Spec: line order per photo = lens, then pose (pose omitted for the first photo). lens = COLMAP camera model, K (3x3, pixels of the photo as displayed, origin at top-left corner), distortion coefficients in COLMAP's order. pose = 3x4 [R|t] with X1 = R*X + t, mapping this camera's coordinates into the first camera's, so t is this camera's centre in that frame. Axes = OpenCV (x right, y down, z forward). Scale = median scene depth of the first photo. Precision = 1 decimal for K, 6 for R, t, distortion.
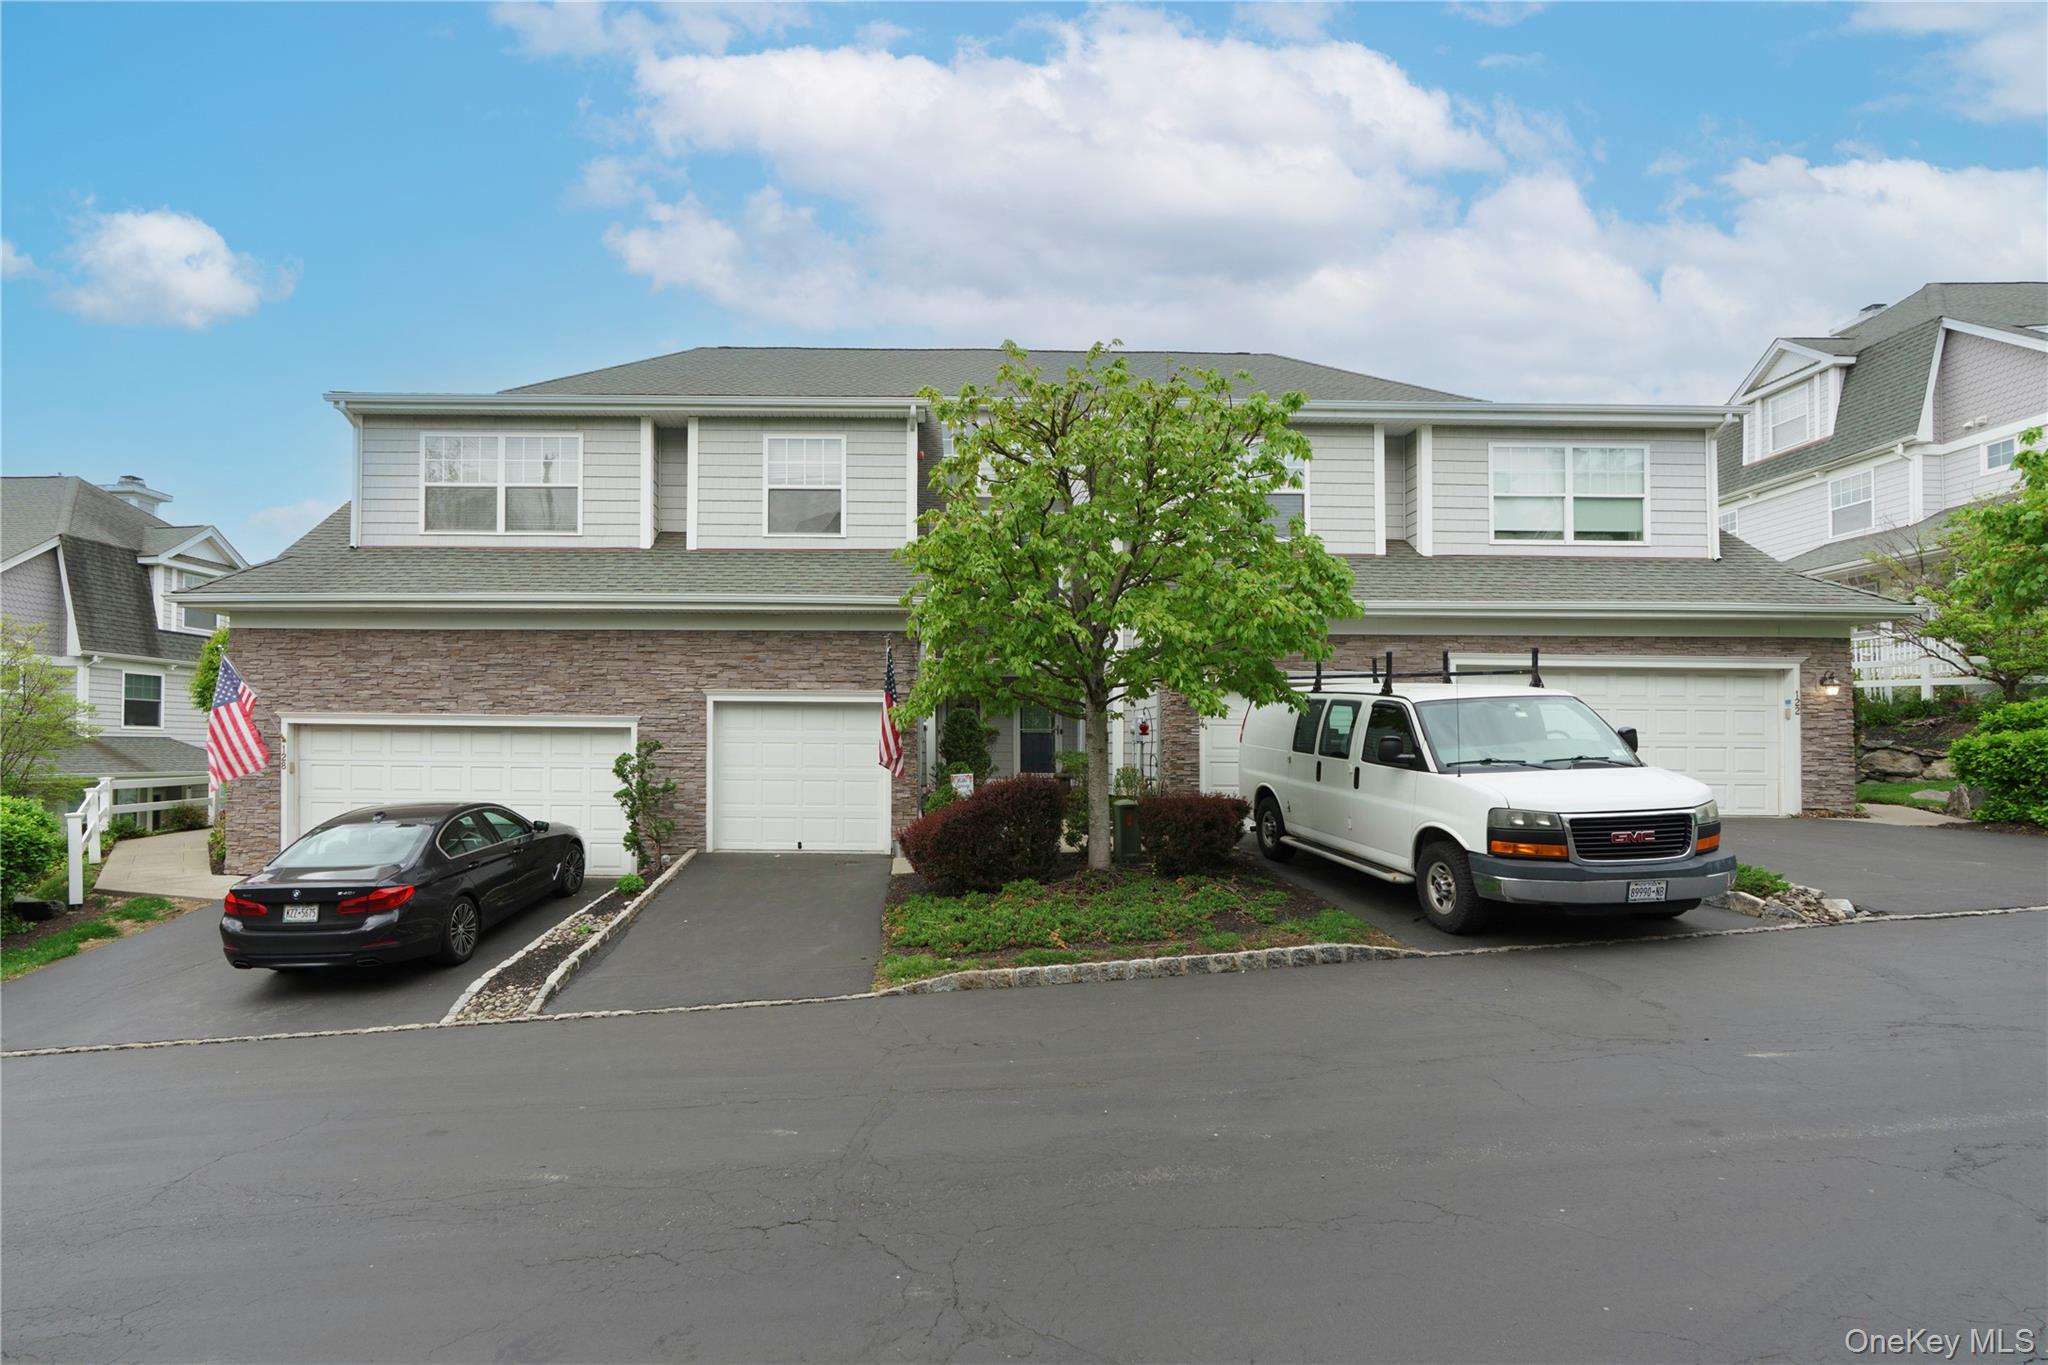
lens RADIAL K [[932.8, 0, 1032.2], [0, 932.8, 678.6], [0, 0, 1]] dist [-0.009760, 0.006617]
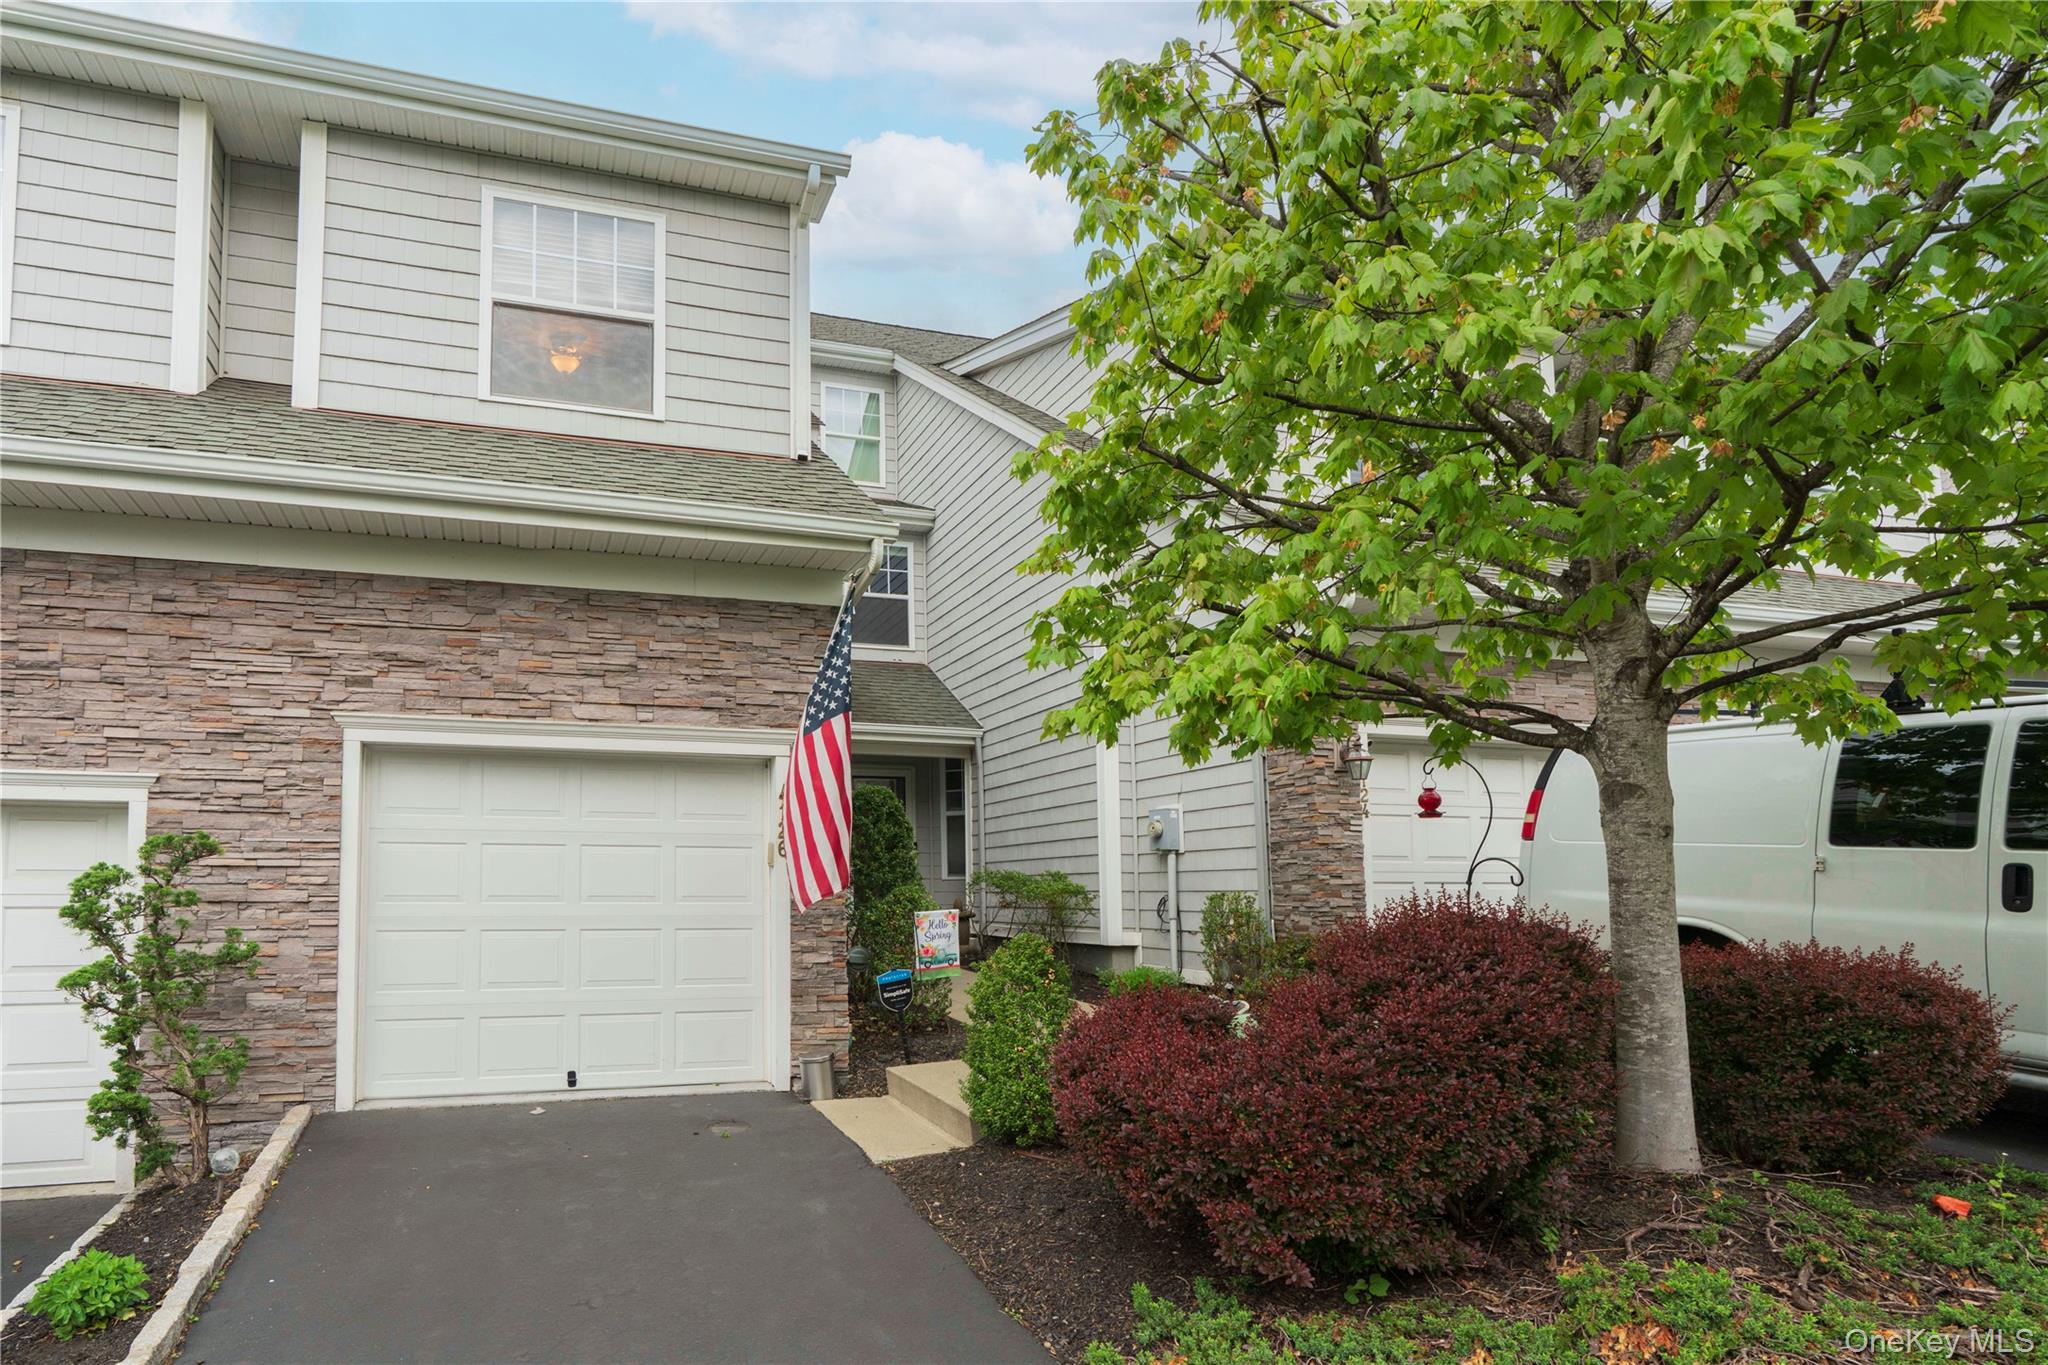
lens RADIAL K [[1123.8, 0, 1021.6], [0, 1123.8, 772.3], [0, 0, 1]] dist [-0.005559, -0.000378]
pose [[0.968595, 0.016878, 0.248071, -0.181117], [-0.011530, 0.999669, -0.022996, 0.045963], [-0.248377, 0.019414, 0.968469, 0.443486]]
